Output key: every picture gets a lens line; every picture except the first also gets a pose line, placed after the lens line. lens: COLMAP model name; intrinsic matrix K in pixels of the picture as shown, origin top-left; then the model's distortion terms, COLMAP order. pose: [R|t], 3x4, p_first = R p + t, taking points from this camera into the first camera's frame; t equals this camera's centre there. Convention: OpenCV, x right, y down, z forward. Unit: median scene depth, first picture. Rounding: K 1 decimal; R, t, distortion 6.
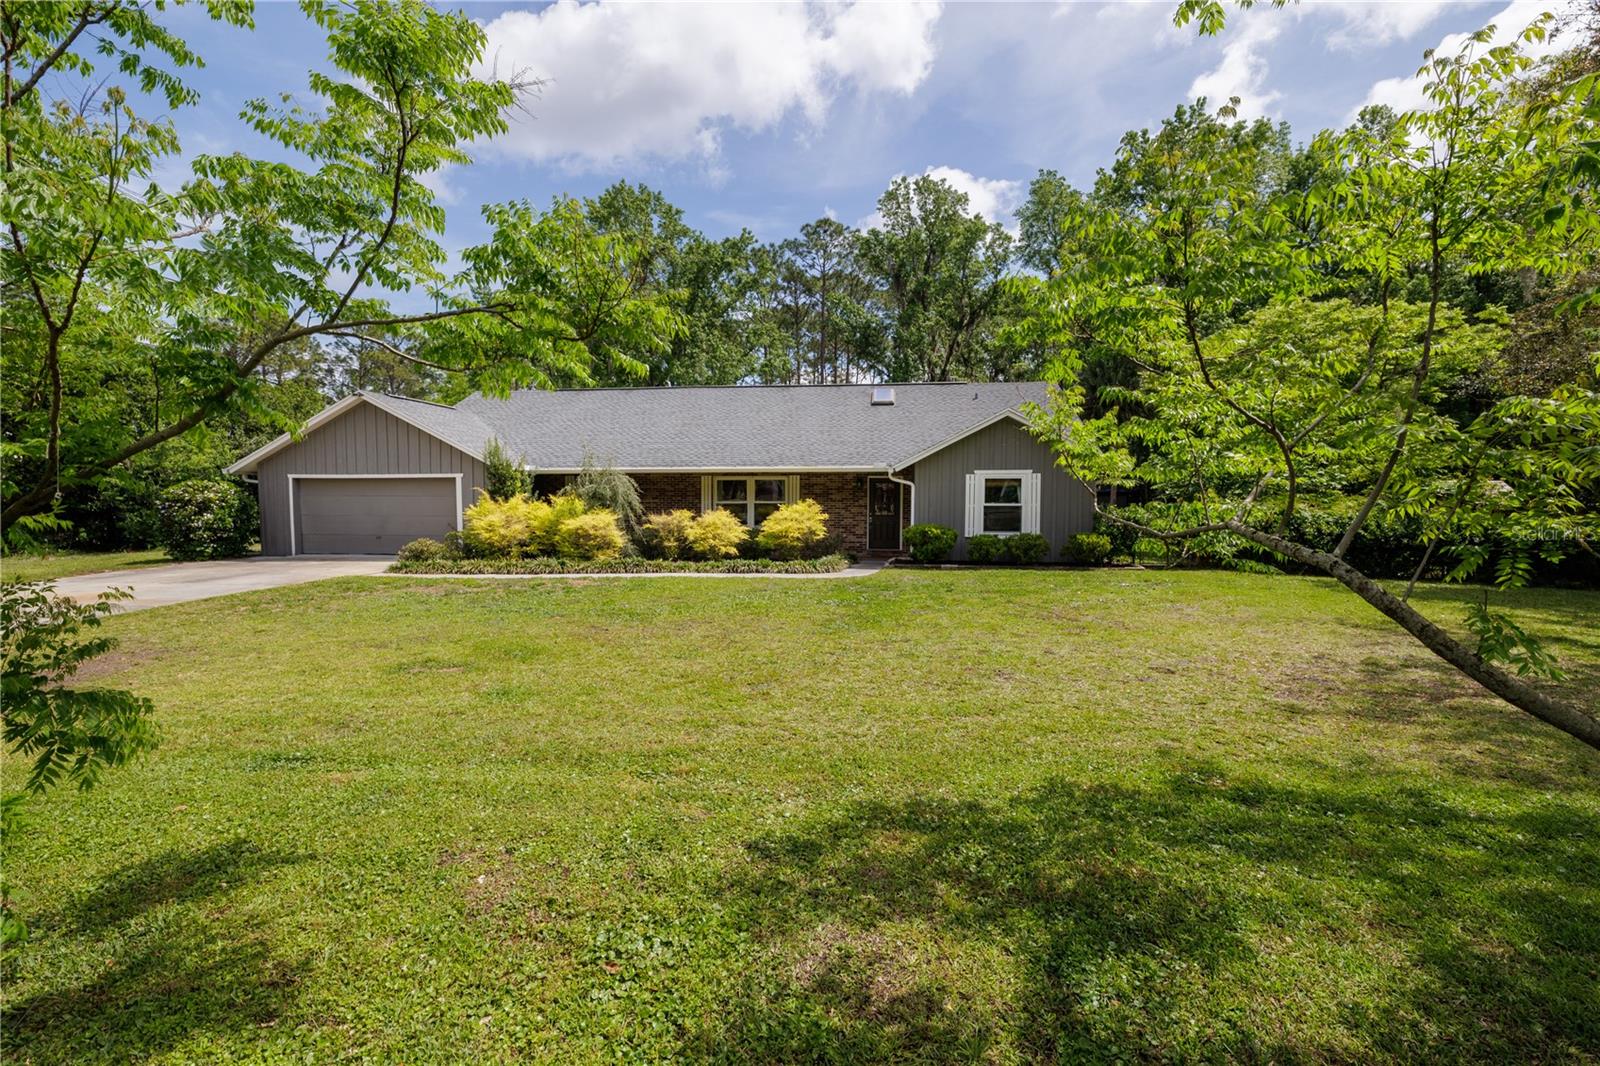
lens RADIAL K [[723.9, 0, 801.4], [0, 723.9, 548.8], [0, 0, 1]] dist [0.000092, -0.000027]
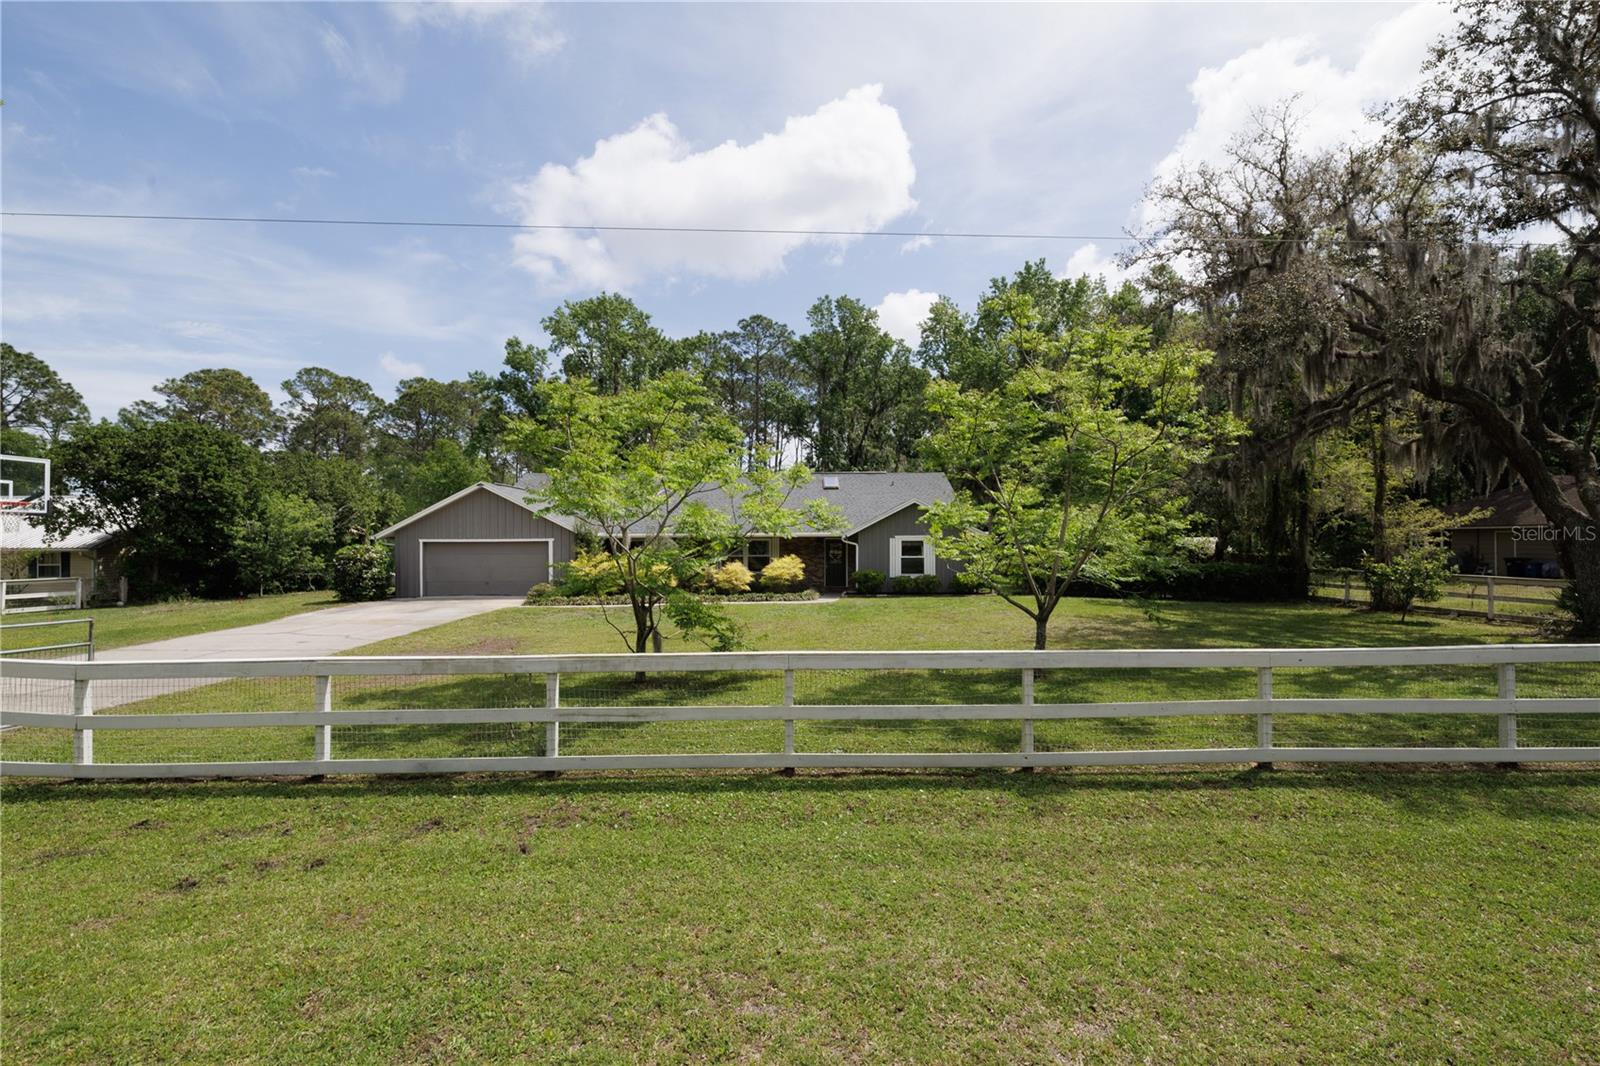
lens RADIAL K [[695.1, 0, 807.4], [0, 695.1, 566.6], [0, 0, 1]] dist [-0.000206, -0.000047]
pose [[0.991100, -0.011468, 0.132624, -0.151854], [0.015897, 0.999349, -0.032383, 0.006639], [-0.132166, 0.034203, 0.990637, -0.477629]]
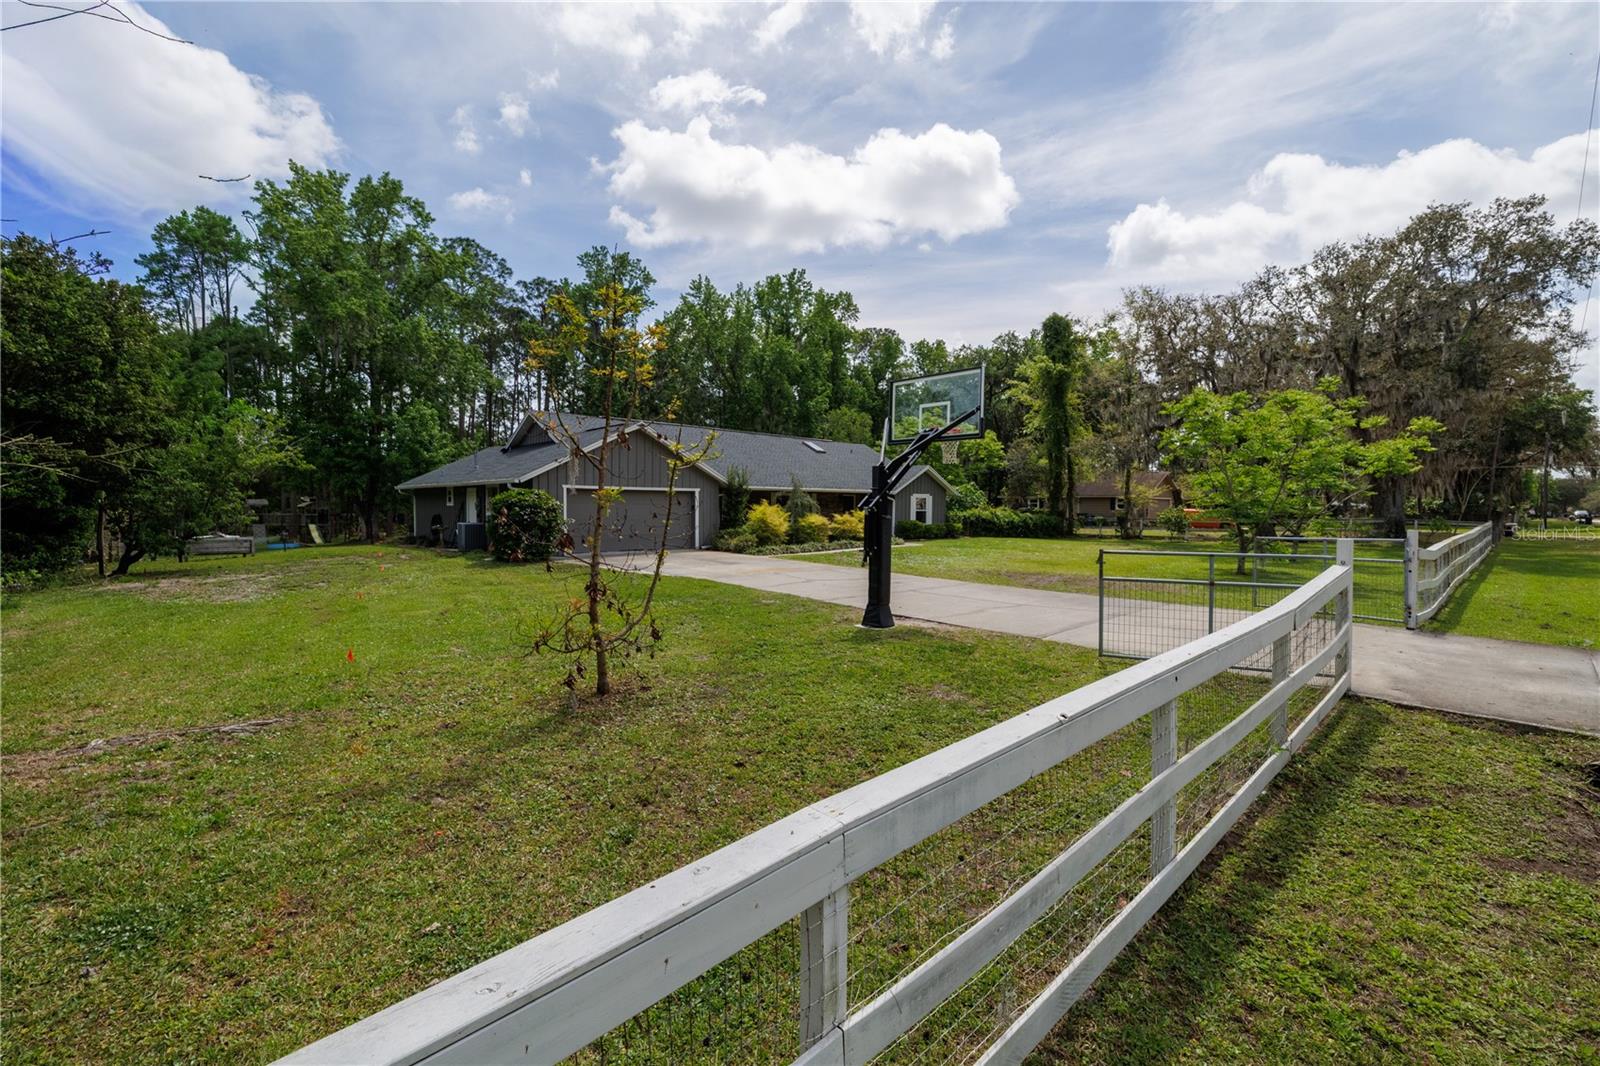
lens RADIAL K [[686.1, 0, 800.0], [0, 686.1, 533.0], [0, 0, 1]] dist [0.000587, 0.000128]
pose [[0.637849, -0.029412, 0.769599, -1.447919], [0.036354, 0.999306, 0.008060, -0.020529], [-0.769303, 0.022837, 0.638476, -0.024434]]
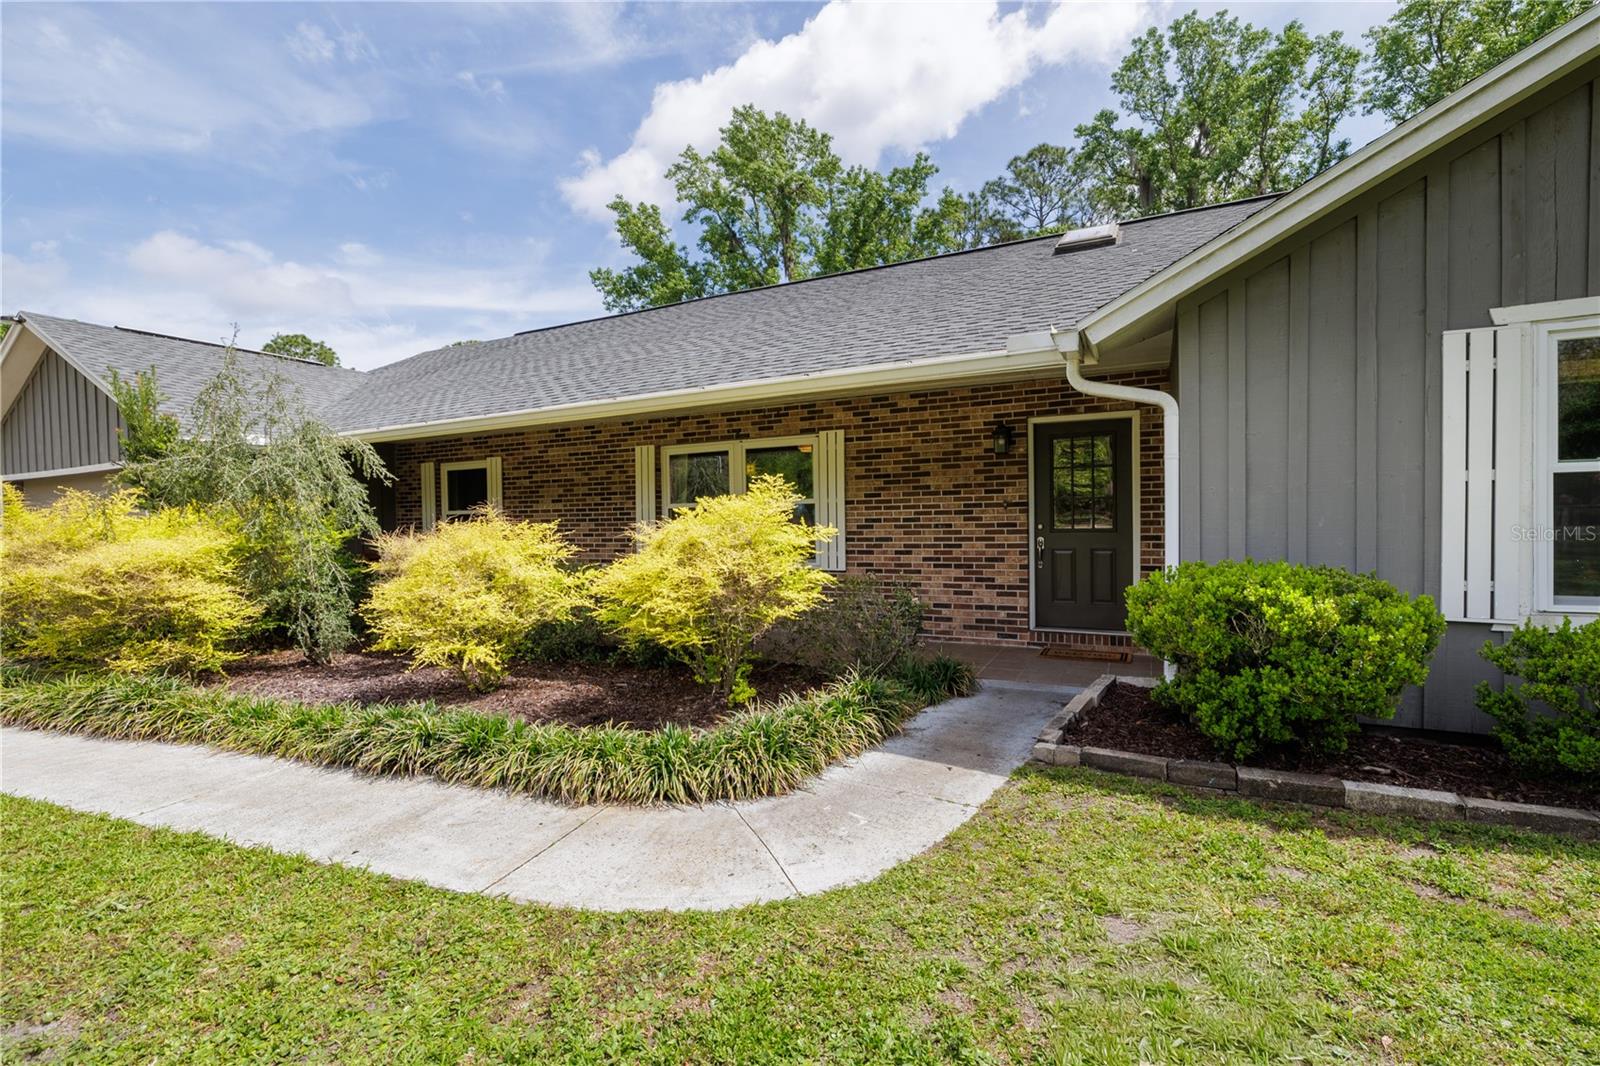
lens RADIAL K [[723.9, 0, 801.4], [0, 723.9, 548.8], [0, 0, 1]] dist [0.000092, -0.000027]
pose [[0.948109, -0.006270, -0.317885, 0.108317], [-0.004164, 0.999475, -0.032131, -0.028873], [0.317919, 0.031787, 0.947585, 0.701254]]
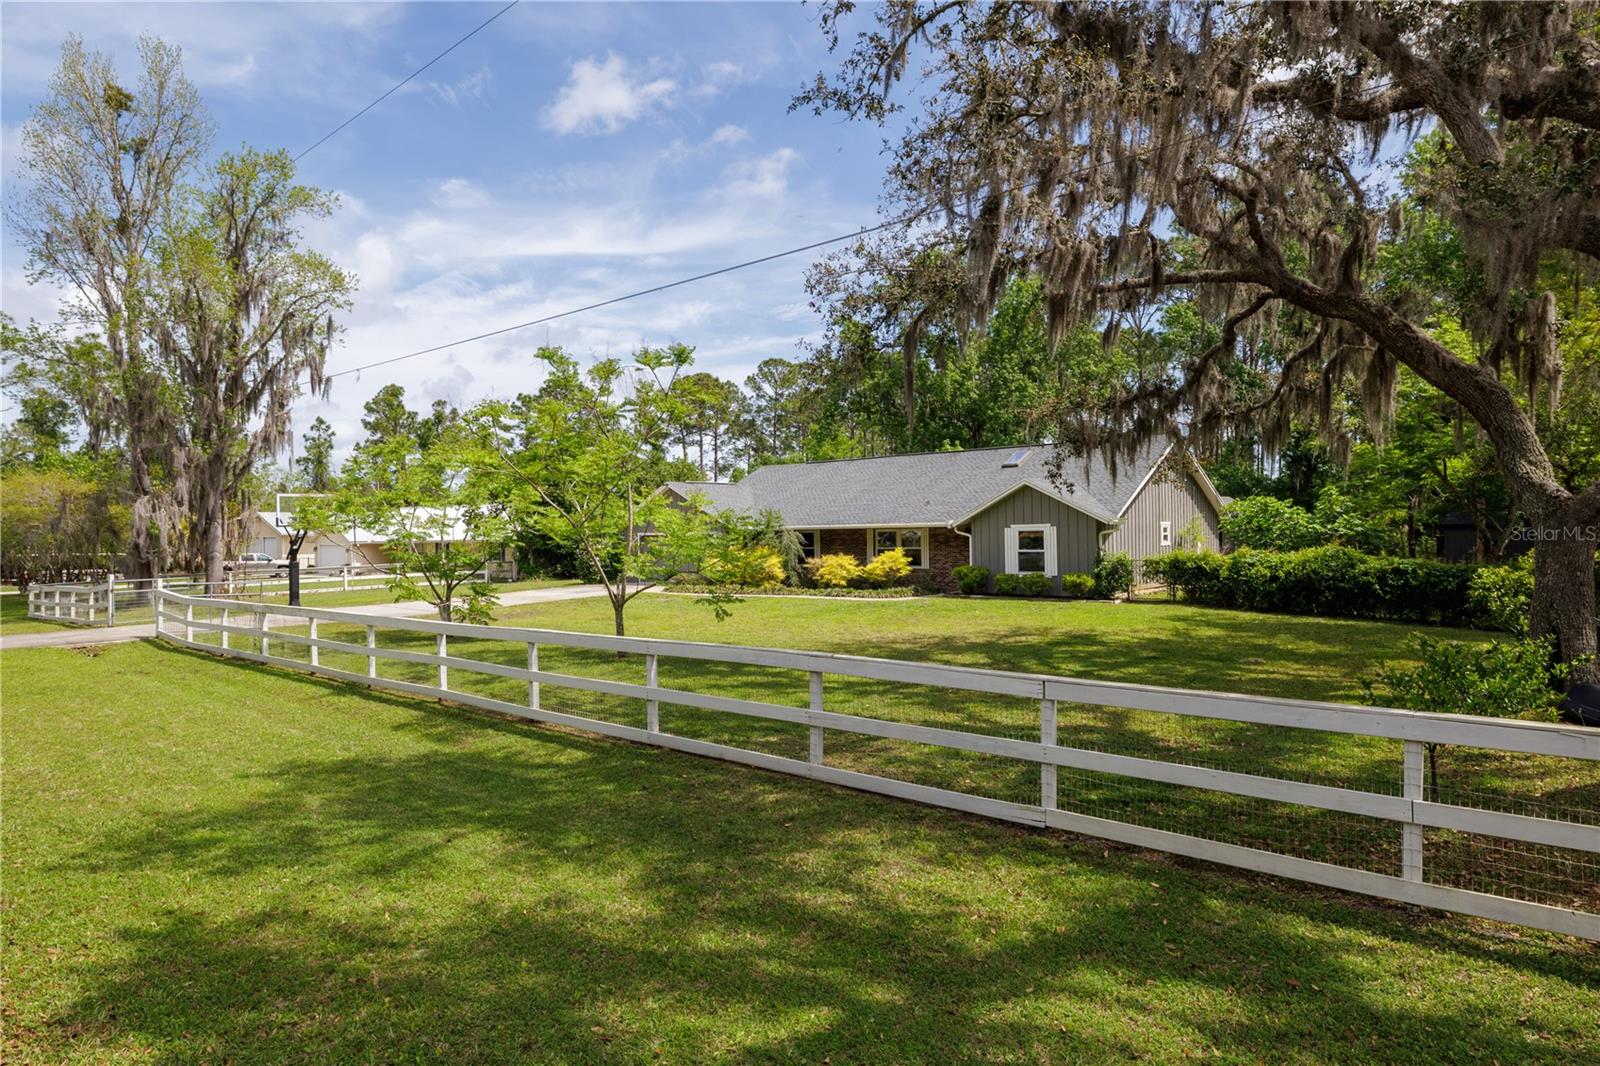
lens RADIAL K [[933.0, 0, 789.0], [0, 933.0, 536.6], [0, 0, 1]] dist [0.005628, 0.000149]
pose [[0.832784, -0.010829, -0.553493, 0.798920], [-0.023147, 0.998253, -0.054357, 0.013567], [0.553114, 0.058079, 0.831078, -0.599447]]
